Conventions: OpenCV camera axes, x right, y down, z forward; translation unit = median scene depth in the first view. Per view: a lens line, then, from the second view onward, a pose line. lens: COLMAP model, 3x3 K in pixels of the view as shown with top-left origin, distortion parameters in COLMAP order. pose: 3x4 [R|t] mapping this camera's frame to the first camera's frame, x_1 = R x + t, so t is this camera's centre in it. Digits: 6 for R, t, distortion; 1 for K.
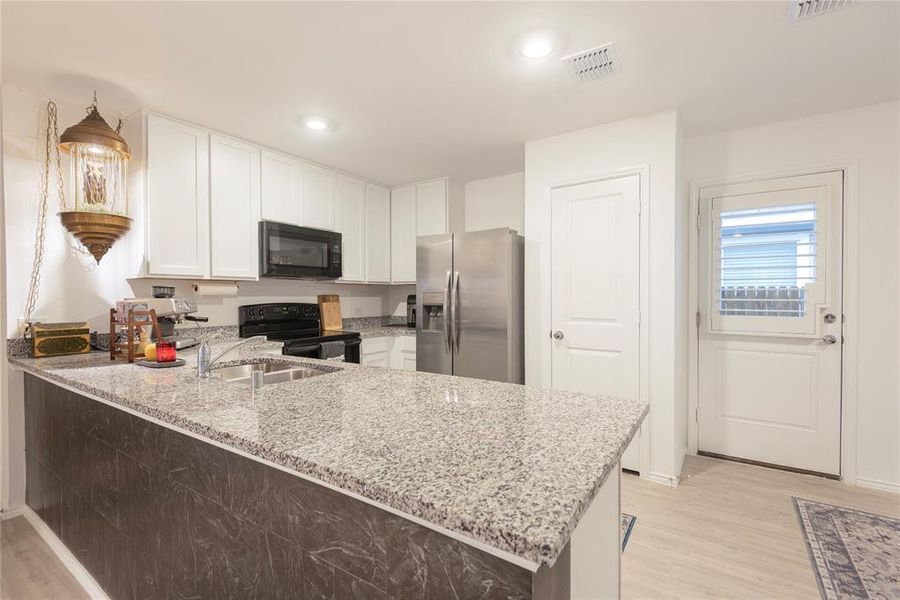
lens RADIAL K [[404.2, 0, 448.2], [0, 404.2, 298.8], [0, 0, 1]] dist [0.028539, -0.017860]
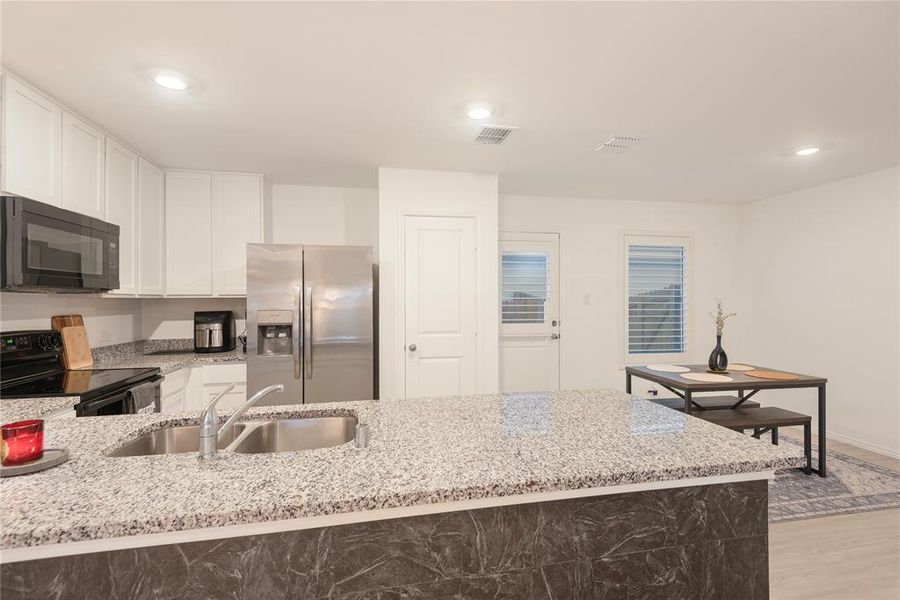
lens RADIAL K [[404.2, 0, 448.2], [0, 404.2, 298.8], [0, 0, 1]] dist [0.028539, -0.017860]
pose [[0.707258, 0.000885, 0.706955, -0.442496], [0.007687, 0.999930, -0.008941, -0.033753], [-0.706913, 0.011758, 0.707202, 0.141331]]
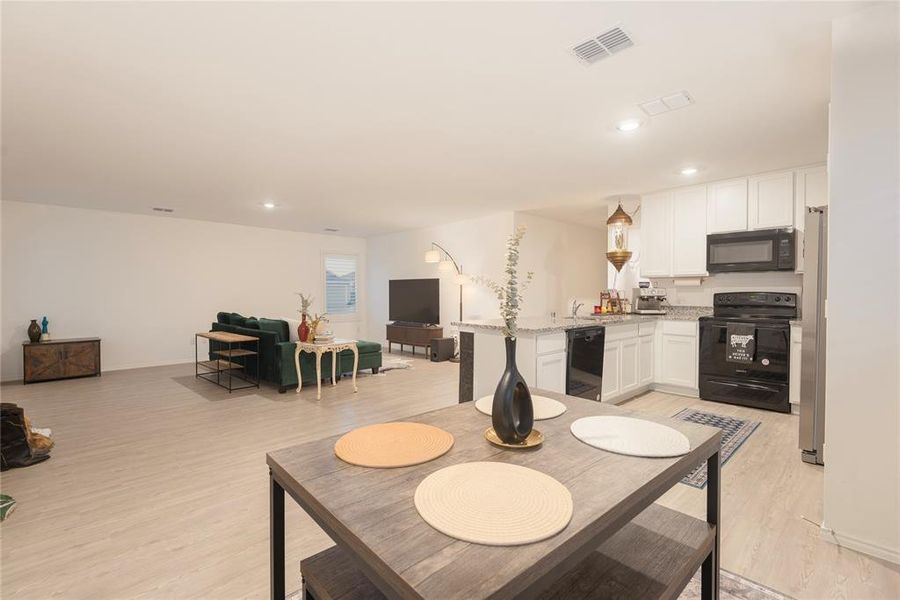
lens RADIAL K [[404.2, 0, 448.2], [0, 404.2, 298.8], [0, 0, 1]] dist [0.028539, -0.017860]
pose [[-0.210920, 0.018013, -0.977337, 1.213972], [-0.005834, 0.999789, 0.019686, 0.014037], [0.977486, 0.009854, -0.210770, 0.415323]]
